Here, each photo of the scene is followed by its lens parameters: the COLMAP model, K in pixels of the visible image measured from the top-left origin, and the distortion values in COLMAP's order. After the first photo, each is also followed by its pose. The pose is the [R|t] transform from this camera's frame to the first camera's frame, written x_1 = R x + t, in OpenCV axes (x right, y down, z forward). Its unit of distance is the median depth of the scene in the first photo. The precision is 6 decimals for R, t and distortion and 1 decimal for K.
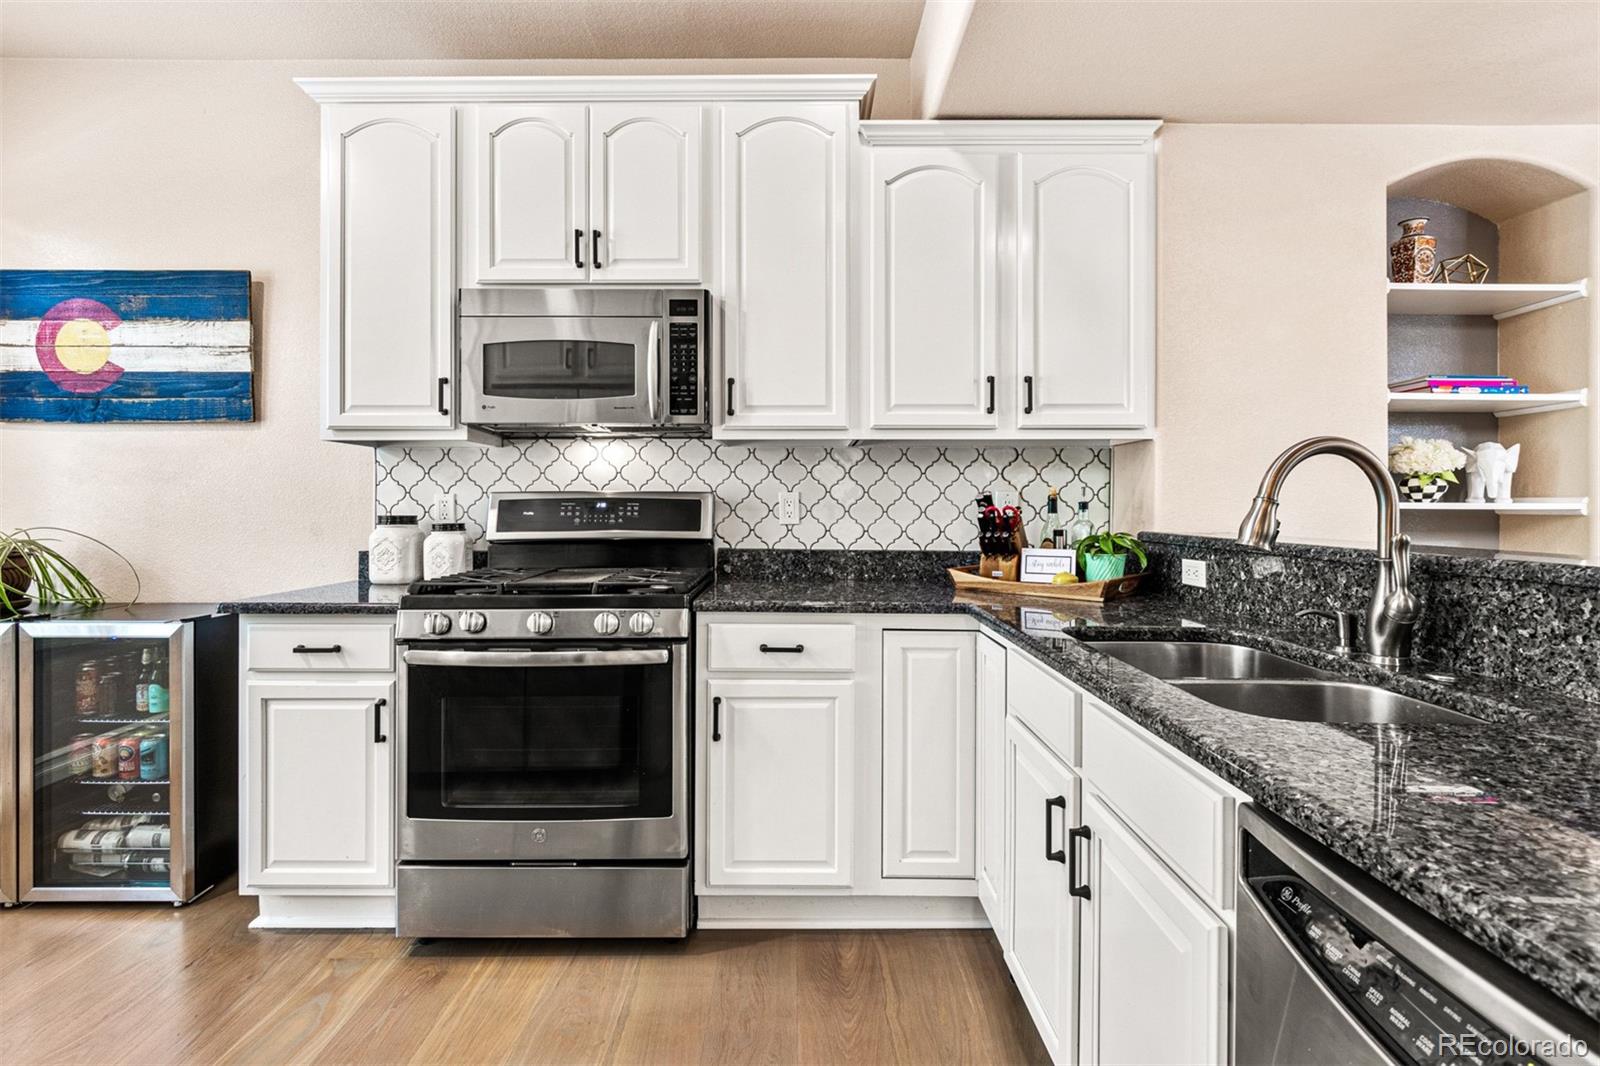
lens RADIAL K [[745.6, 0, 800.9], [0, 745.6, 508.6], [0, 0, 1]] dist [0.002361, -0.005148]
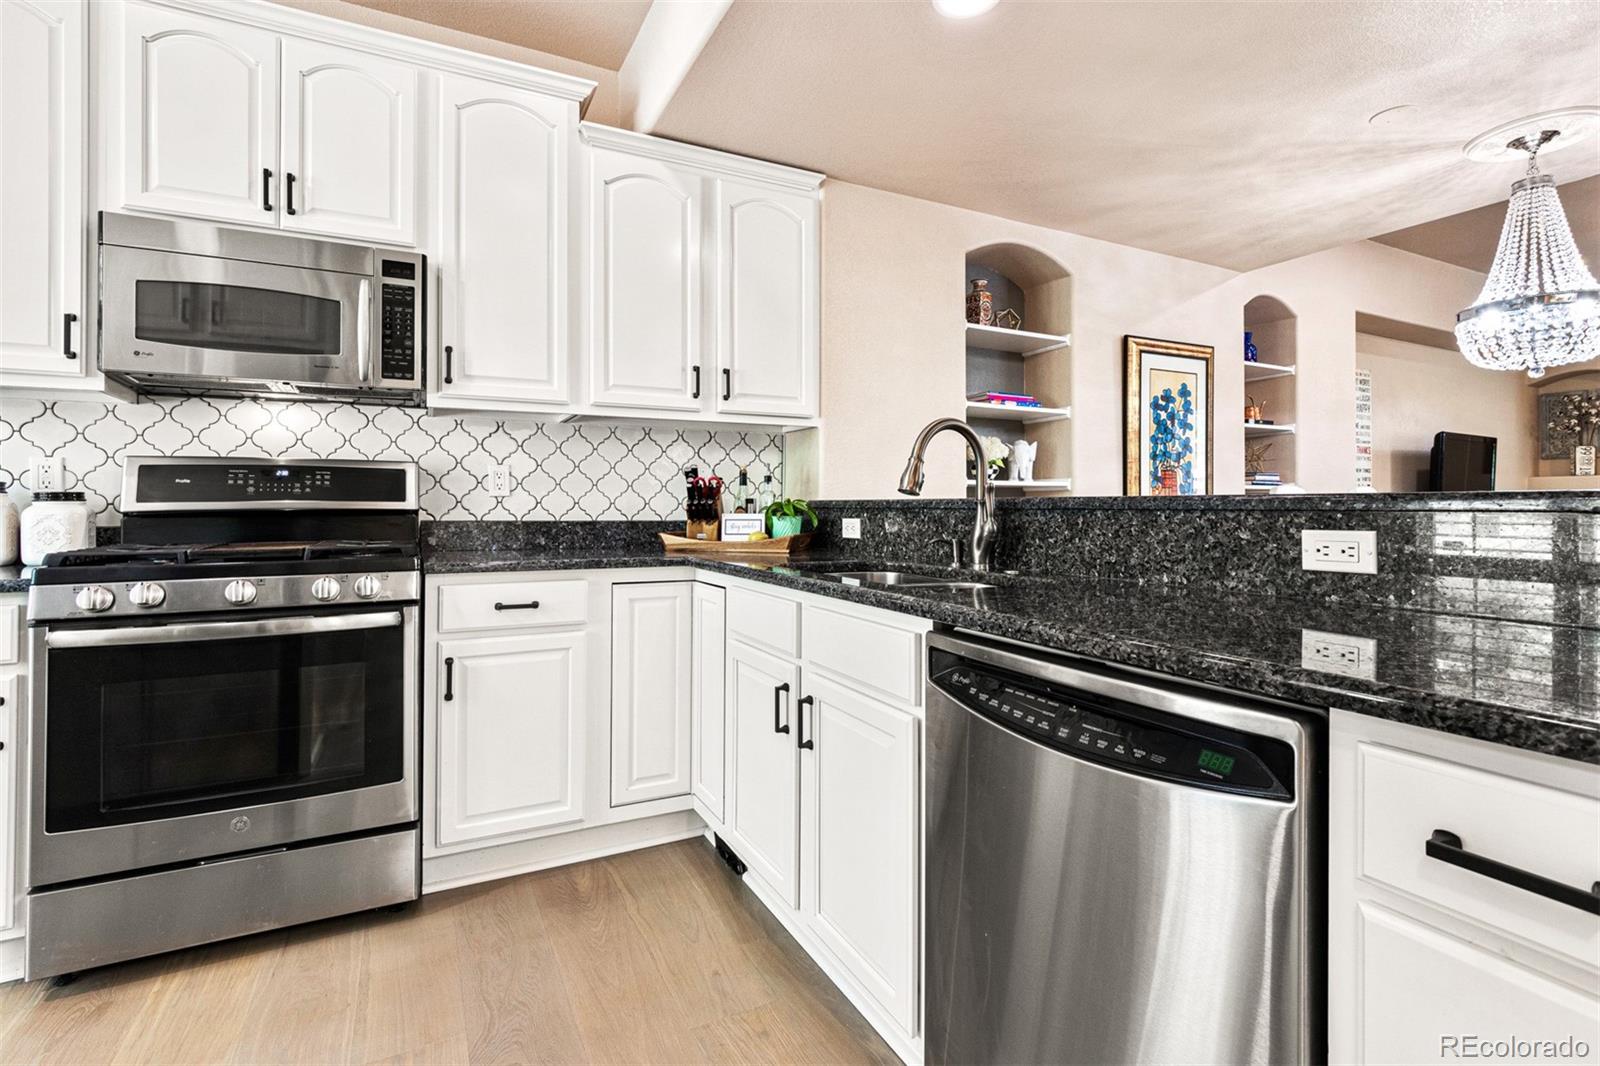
lens RADIAL K [[745.1, 0, 787.0], [0, 745.1, 507.6], [0, 0, 1]] dist [-0.002001, -0.000619]
pose [[0.895600, -0.001338, 0.444859, -0.135551], [0.002751, 0.999993, -0.002531, 0.047055], [-0.444852, 0.003490, 0.895597, -0.102401]]
